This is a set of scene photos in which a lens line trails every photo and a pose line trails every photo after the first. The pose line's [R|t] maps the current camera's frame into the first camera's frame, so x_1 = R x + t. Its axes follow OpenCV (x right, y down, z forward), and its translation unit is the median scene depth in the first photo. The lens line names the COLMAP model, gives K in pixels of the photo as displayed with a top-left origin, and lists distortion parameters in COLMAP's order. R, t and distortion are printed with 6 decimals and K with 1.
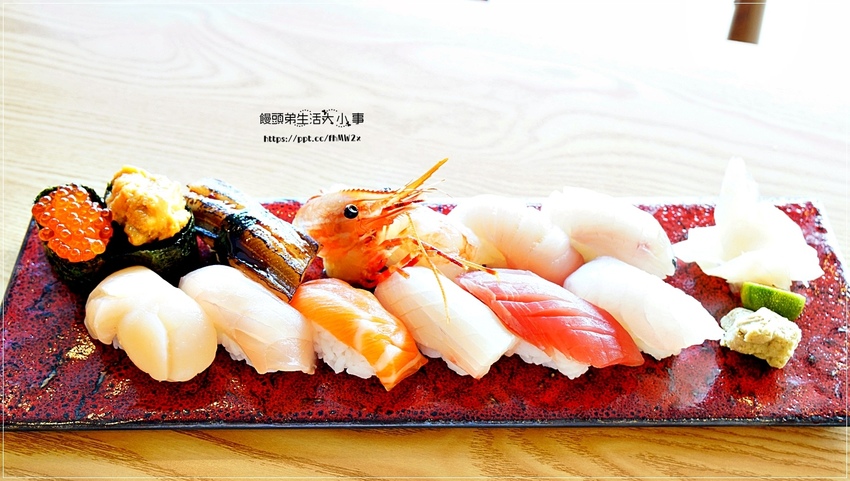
lens RADIAL K [[1007.7, 0, 424.5], [0, 1007.7, 245.7], [0, 0, 1]] dist [0.032338, 0.000000]
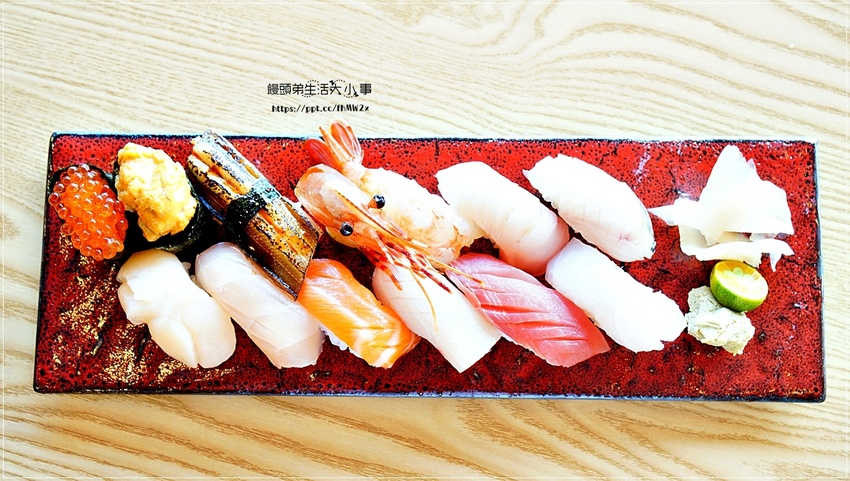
lens RADIAL K [[945.3, 0, 426.0], [0, 945.3, 246.1], [0, 0, 1]] dist [0.019068, 0.000000]
pose [[0.999154, 0.015683, -0.038030, 0.047135], [0.008497, 0.825861, 0.563809, -0.564069], [0.040250, -0.563655, 0.825029, 0.171842]]
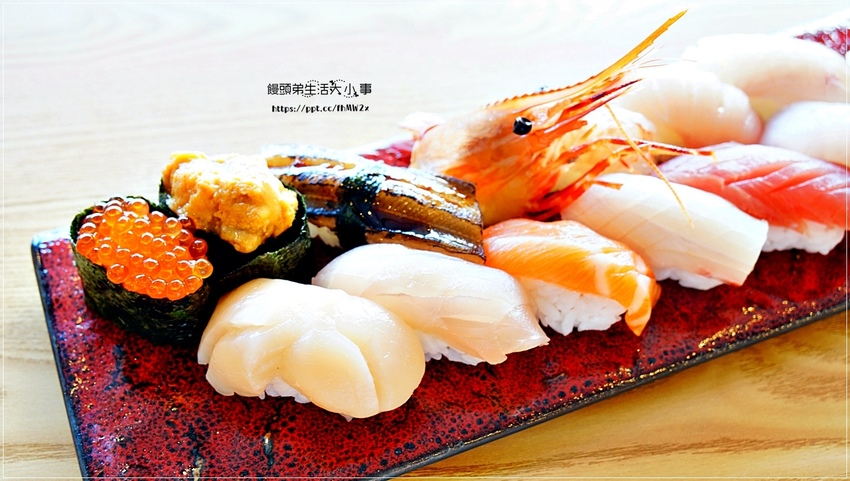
lens RADIAL K [[1058.5, 0, 433.8], [0, 1058.5, 243.1], [0, 0, 1]] dist [0.023537, 0.000000]
pose [[0.924974, -0.284082, 0.252431, -0.350921], [0.273140, 0.958794, 0.078157, -0.029005], [-0.264232, -0.003344, 0.964453, 0.247336]]
